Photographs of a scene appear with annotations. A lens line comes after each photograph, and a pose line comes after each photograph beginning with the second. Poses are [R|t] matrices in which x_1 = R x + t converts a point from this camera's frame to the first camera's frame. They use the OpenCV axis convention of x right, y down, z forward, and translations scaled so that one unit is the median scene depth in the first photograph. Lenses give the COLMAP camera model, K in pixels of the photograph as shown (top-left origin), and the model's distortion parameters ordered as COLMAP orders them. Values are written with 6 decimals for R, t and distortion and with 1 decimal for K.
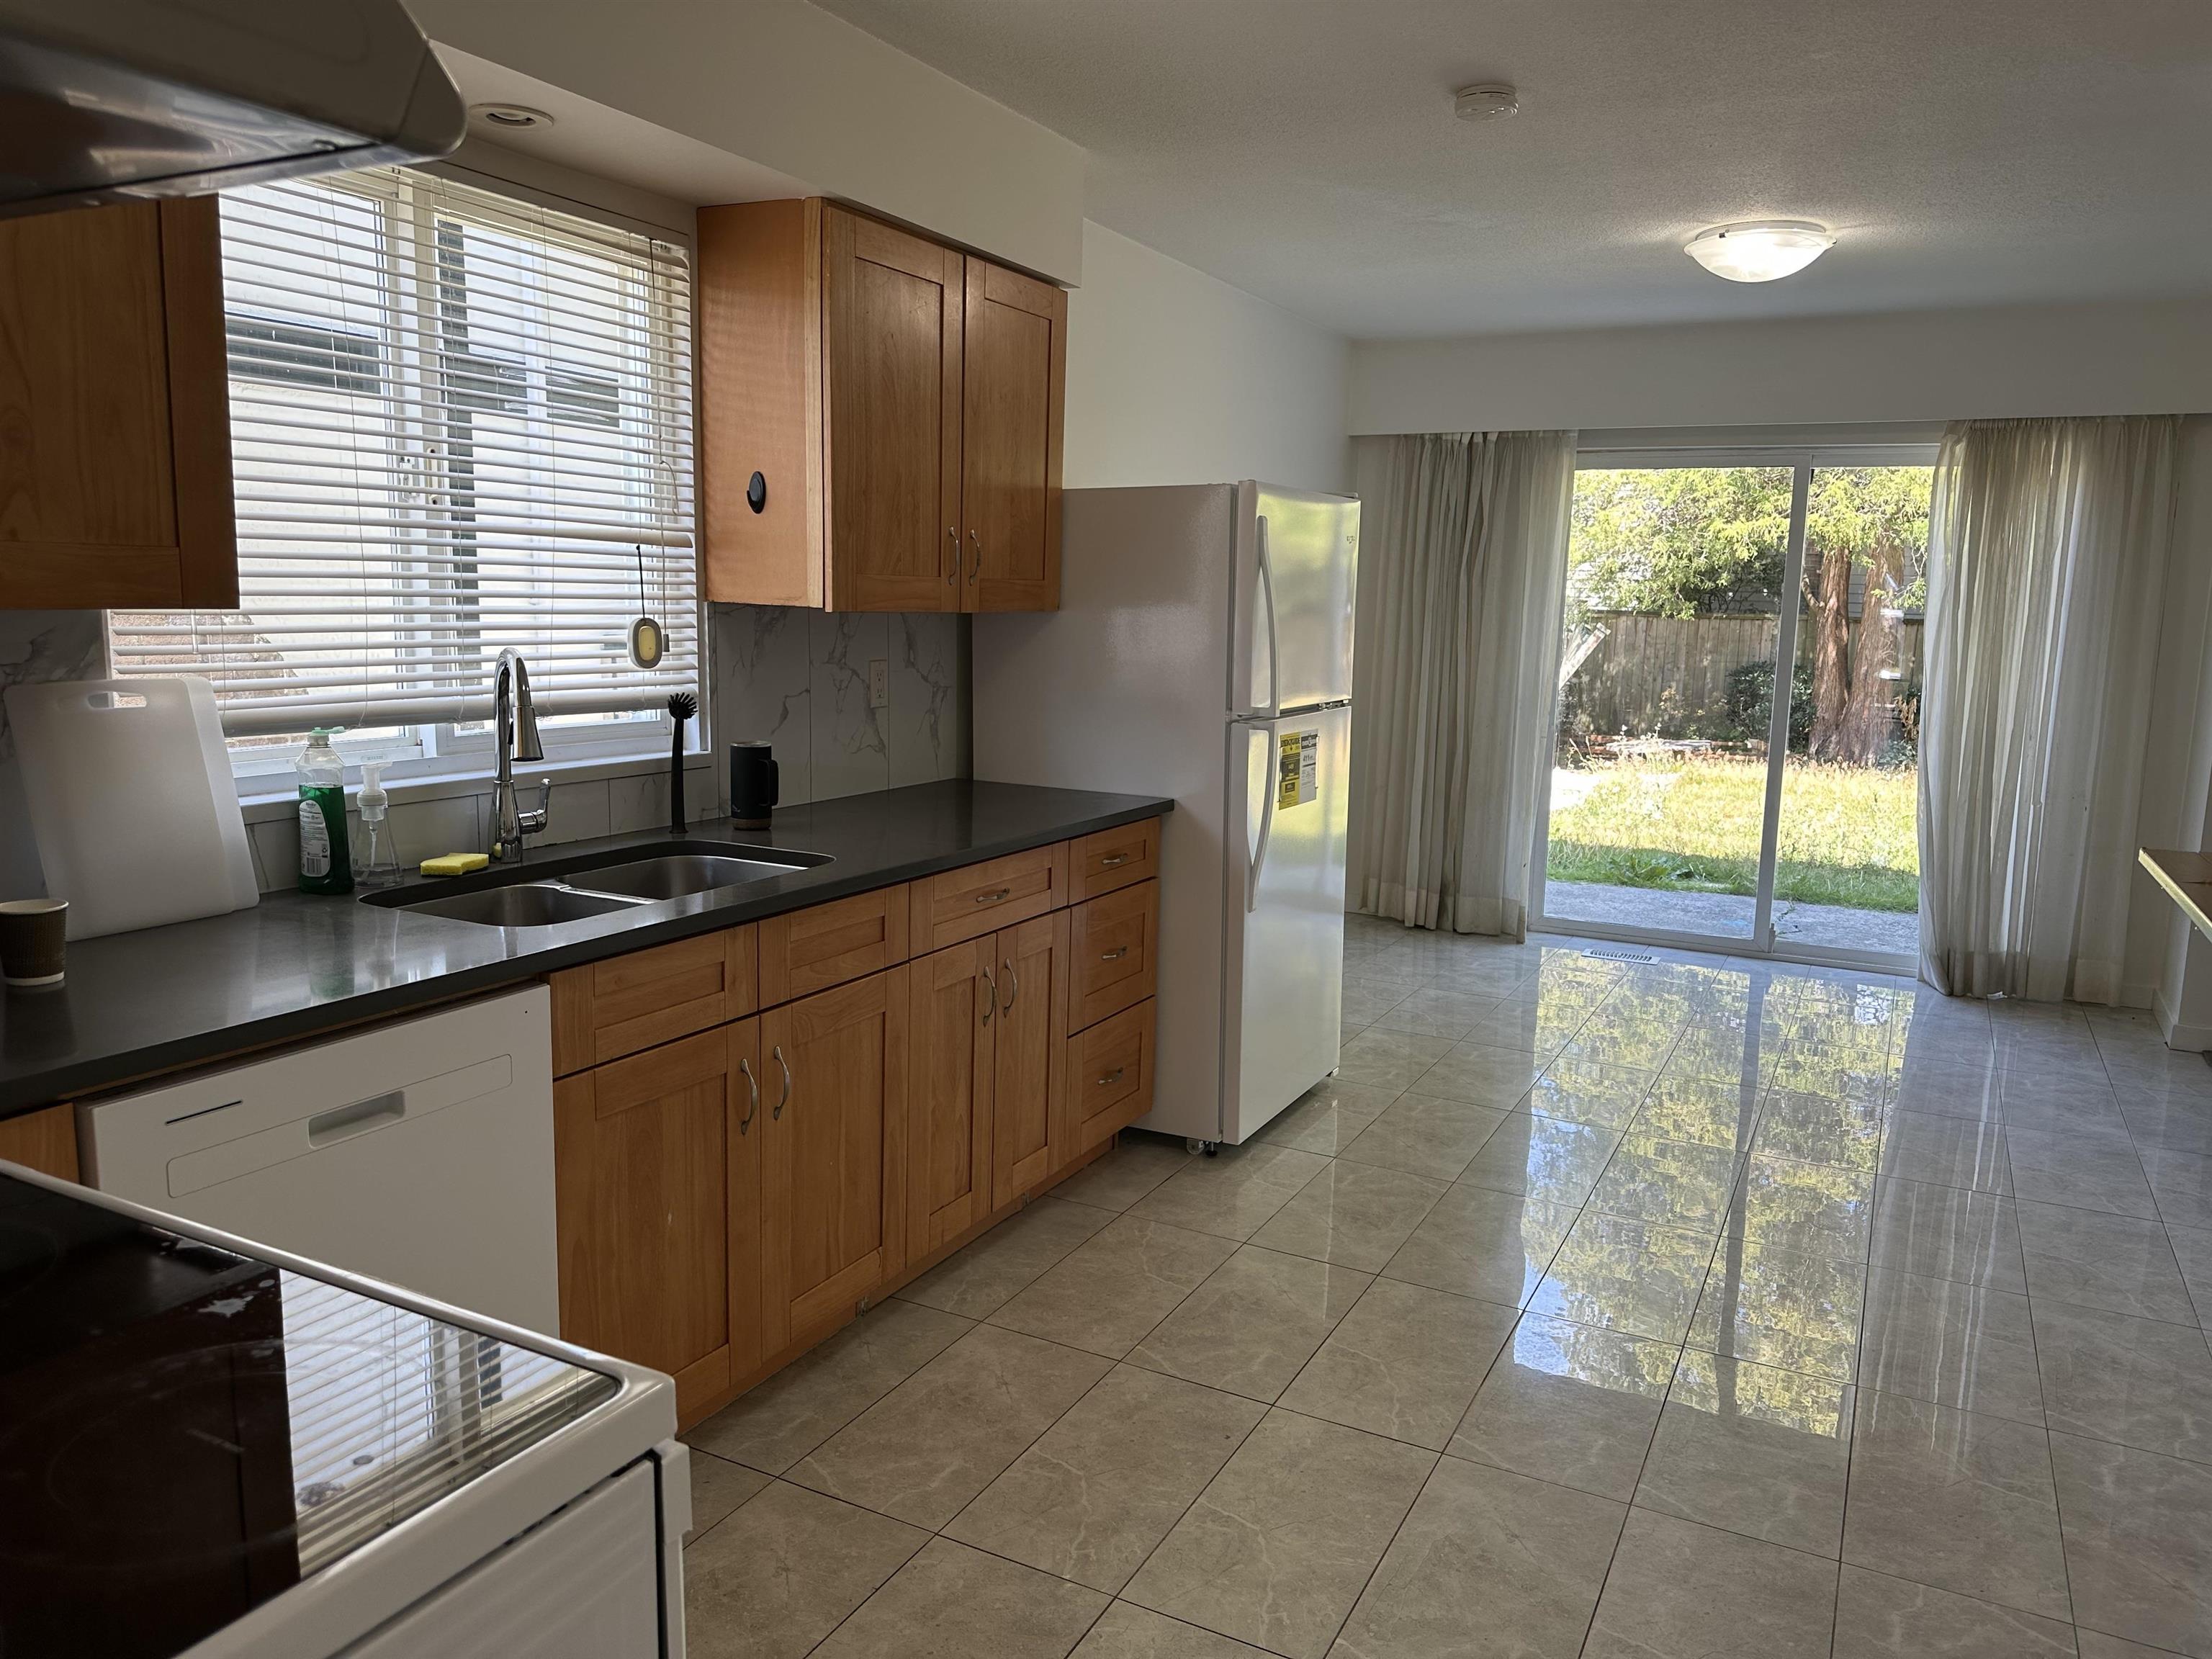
lens RADIAL K [[1551.3, 0, 1106.0], [0, 1551.3, 829.5], [0, 0, 1]] dist [0.001608, 0.003321]
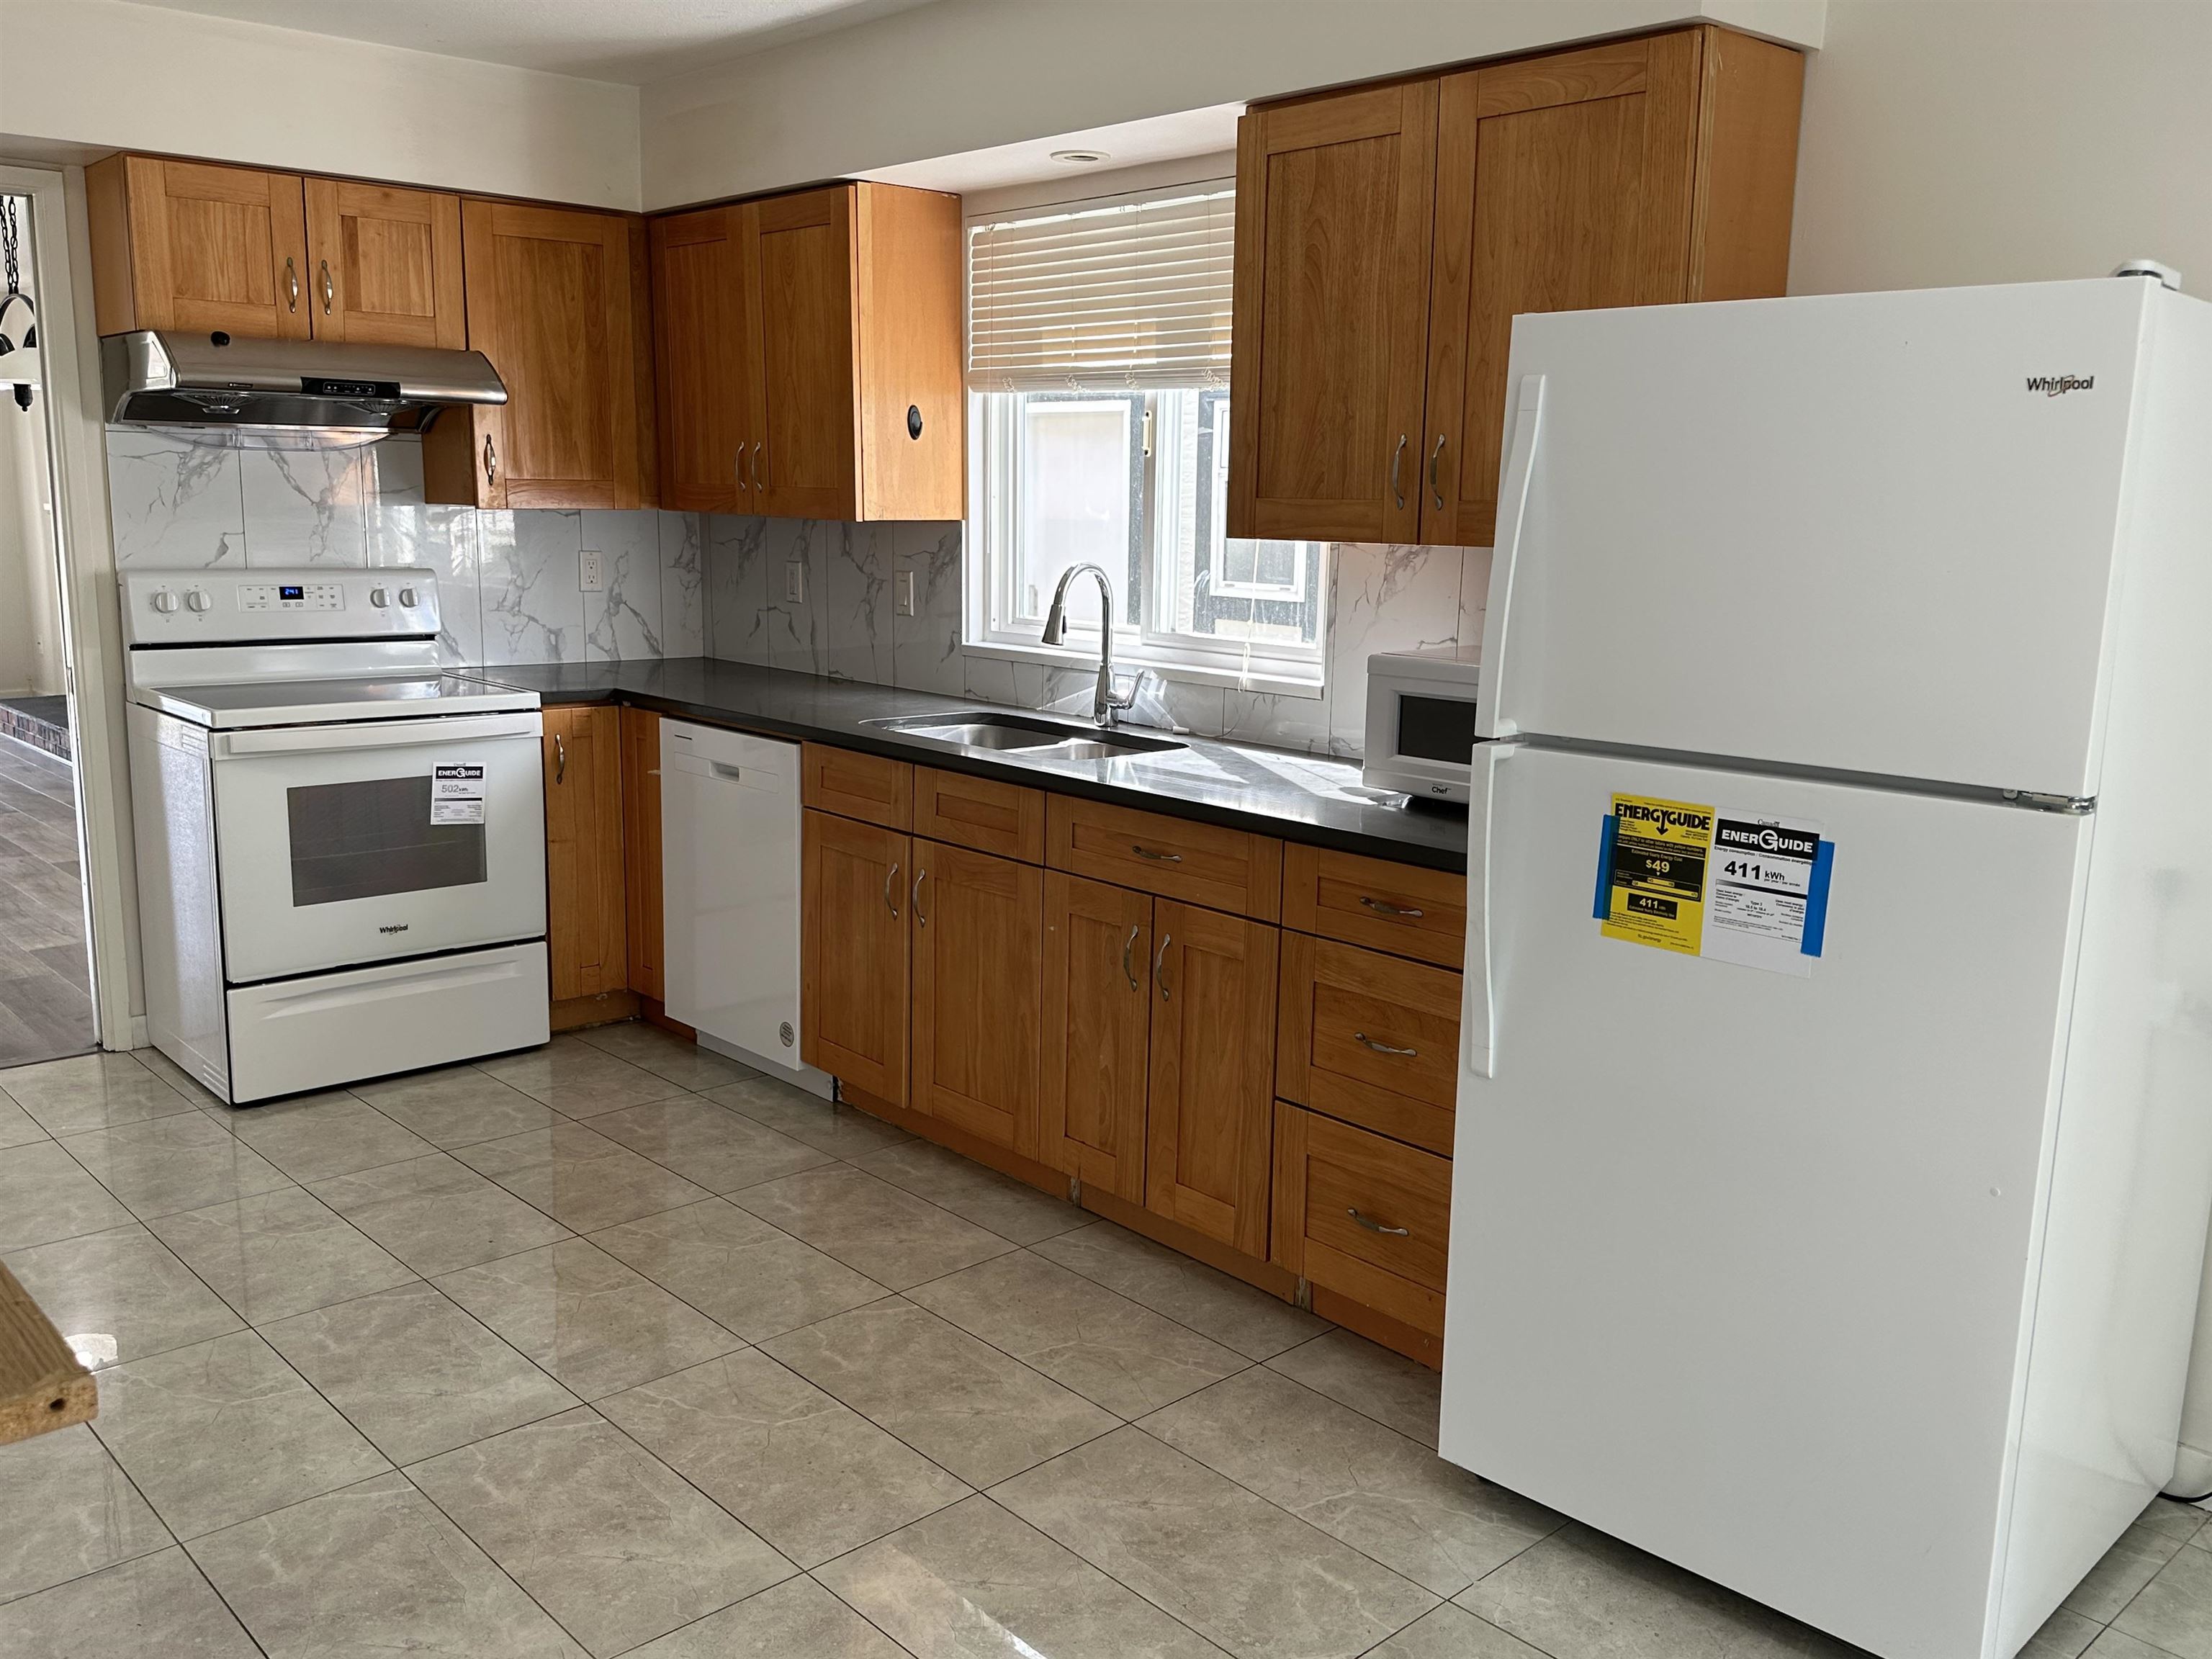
lens RADIAL K [[1845.9, 0, 1106.0], [0, 1845.9, 829.5], [0, 0, 1]] dist [0.001676, 0.000112]
pose [[-0.349142, 0.141550, -0.926317, 0.969929], [-0.163299, 0.964209, 0.208890, -0.199011], [0.922732, 0.224198, -0.313530, 1.375314]]
